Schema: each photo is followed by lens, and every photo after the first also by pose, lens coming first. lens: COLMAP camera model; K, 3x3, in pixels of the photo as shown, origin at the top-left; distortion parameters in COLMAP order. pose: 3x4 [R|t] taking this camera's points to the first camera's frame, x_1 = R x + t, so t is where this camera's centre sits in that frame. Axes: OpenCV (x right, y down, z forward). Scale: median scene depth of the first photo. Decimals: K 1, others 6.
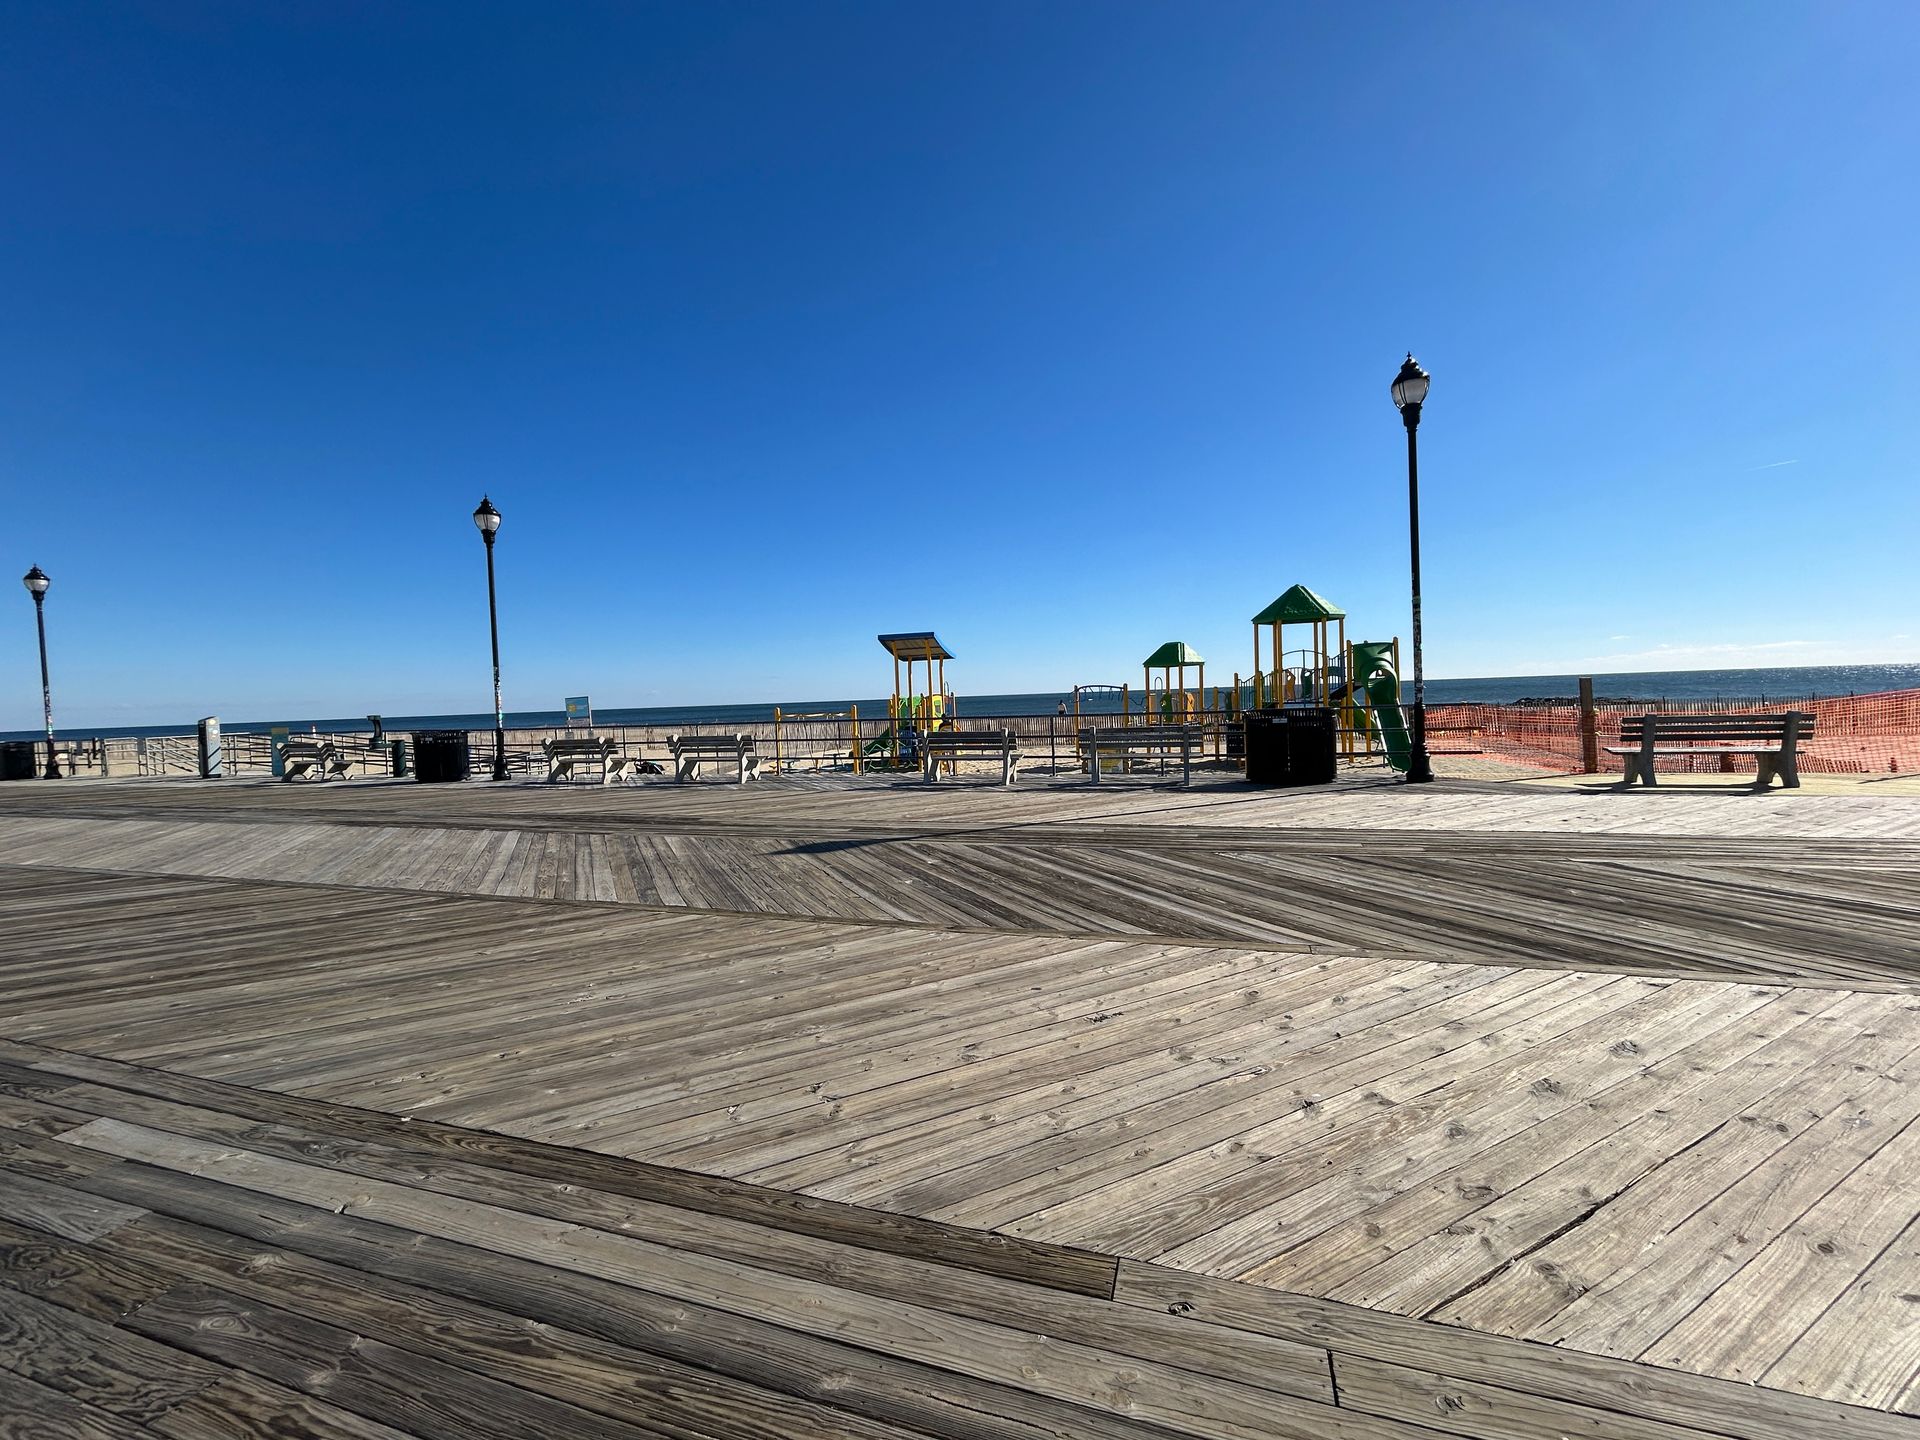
lens RADIAL K [[774.3, 0, 957.4], [0, 774.3, 713.8], [0, 0, 1]] dist [-0.002161, 0.000986]
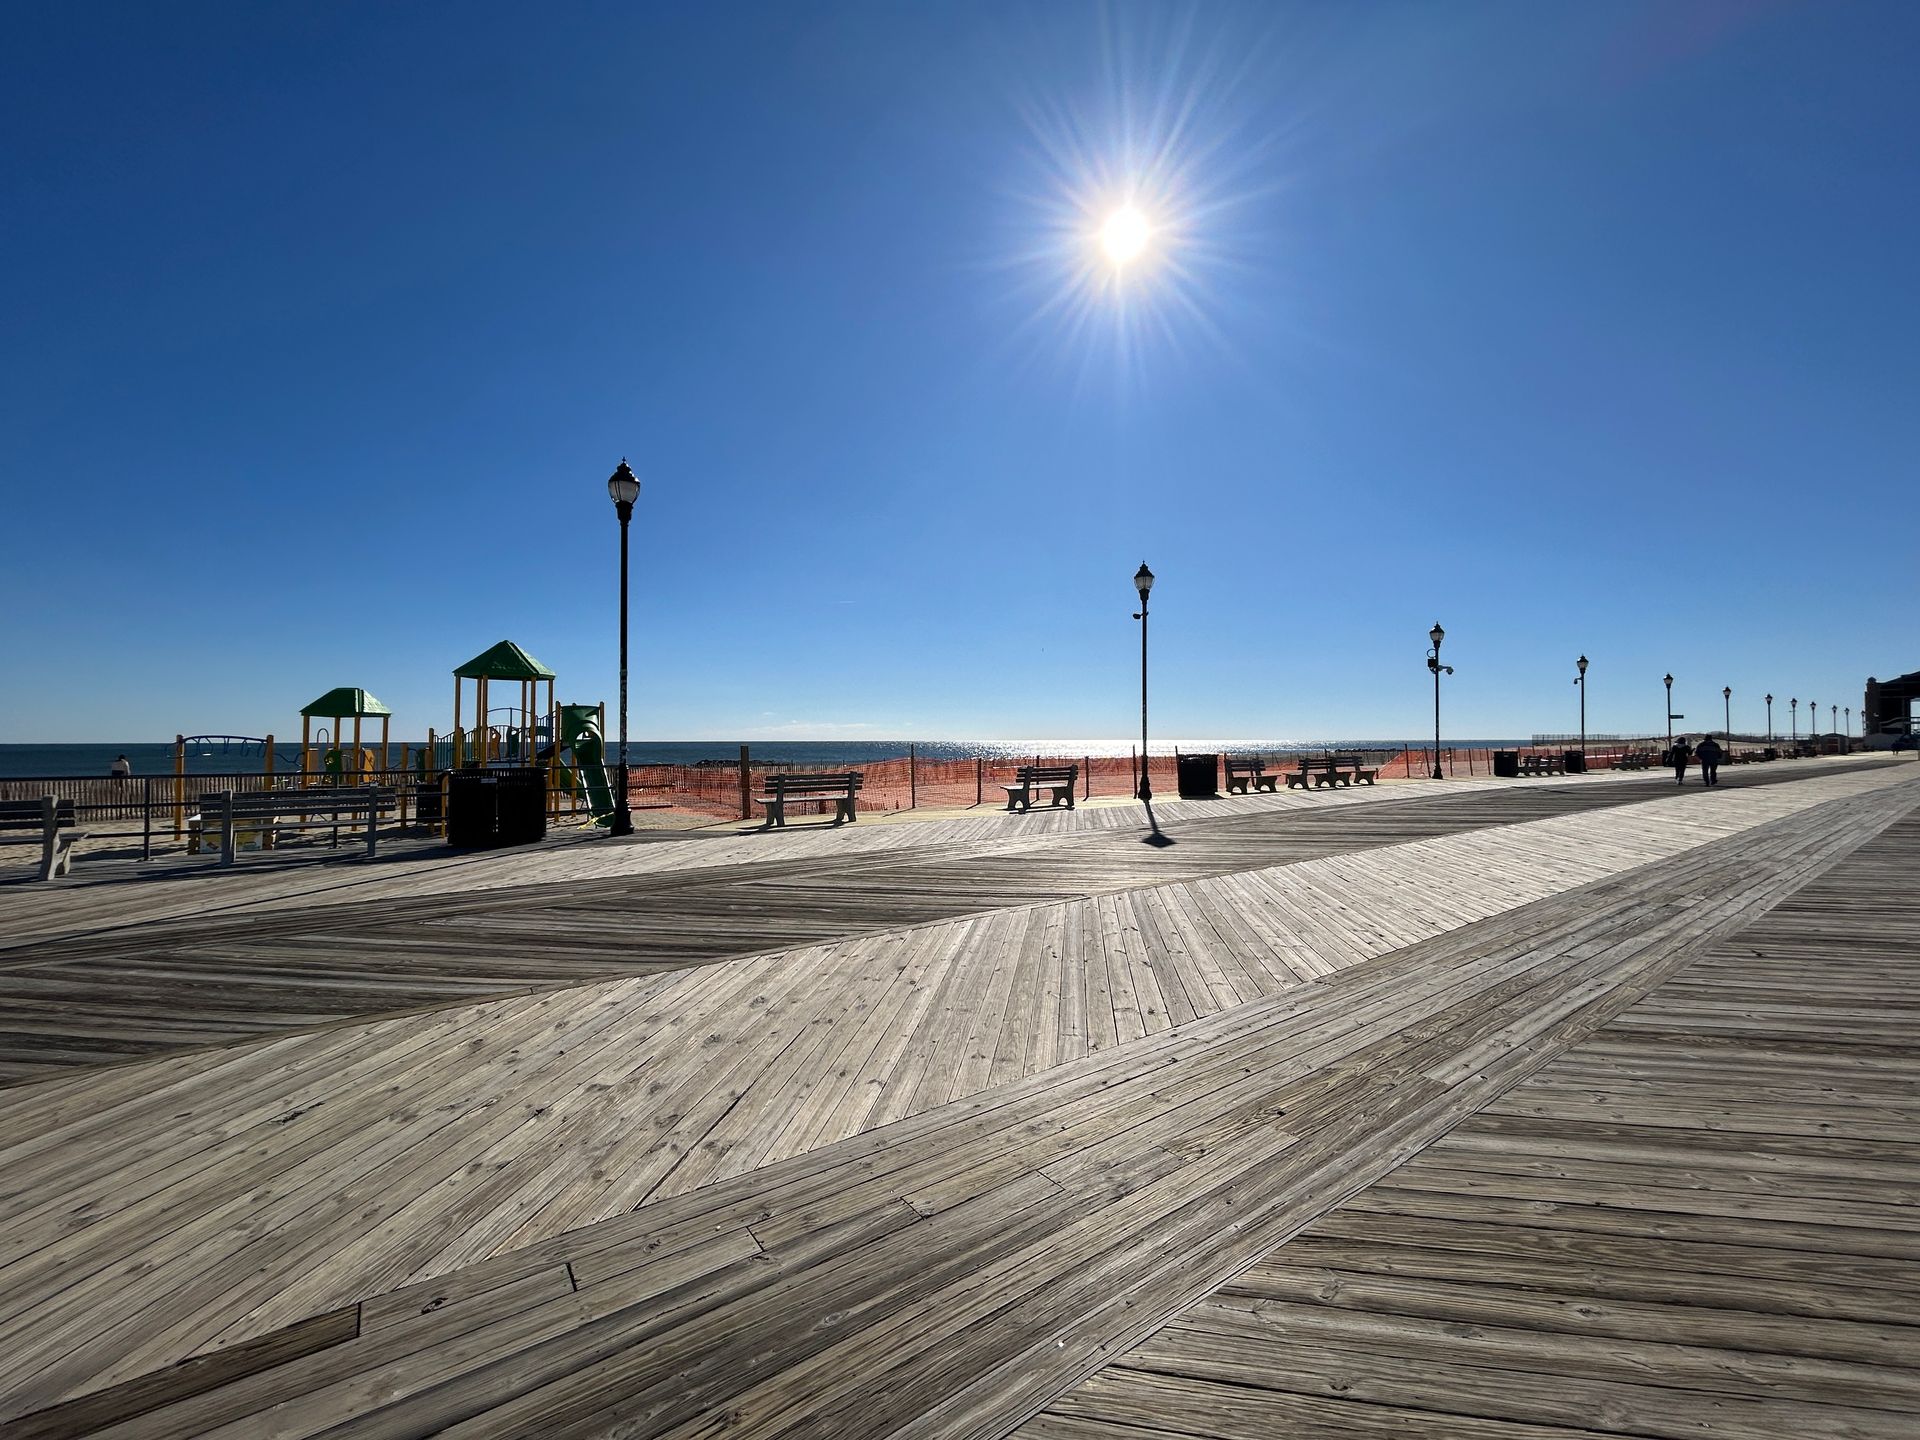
lens RADIAL K [[774.3, 0, 970.4], [0, 774.3, 723.8], [0, 0, 1]] dist [-0.002161, 0.000986]
pose [[0.569832, 0.051161, 0.820167, -0.091060], [0.001163, 0.998009, -0.063063, -0.001147], [-0.821761, 0.036889, 0.568637, -0.121702]]
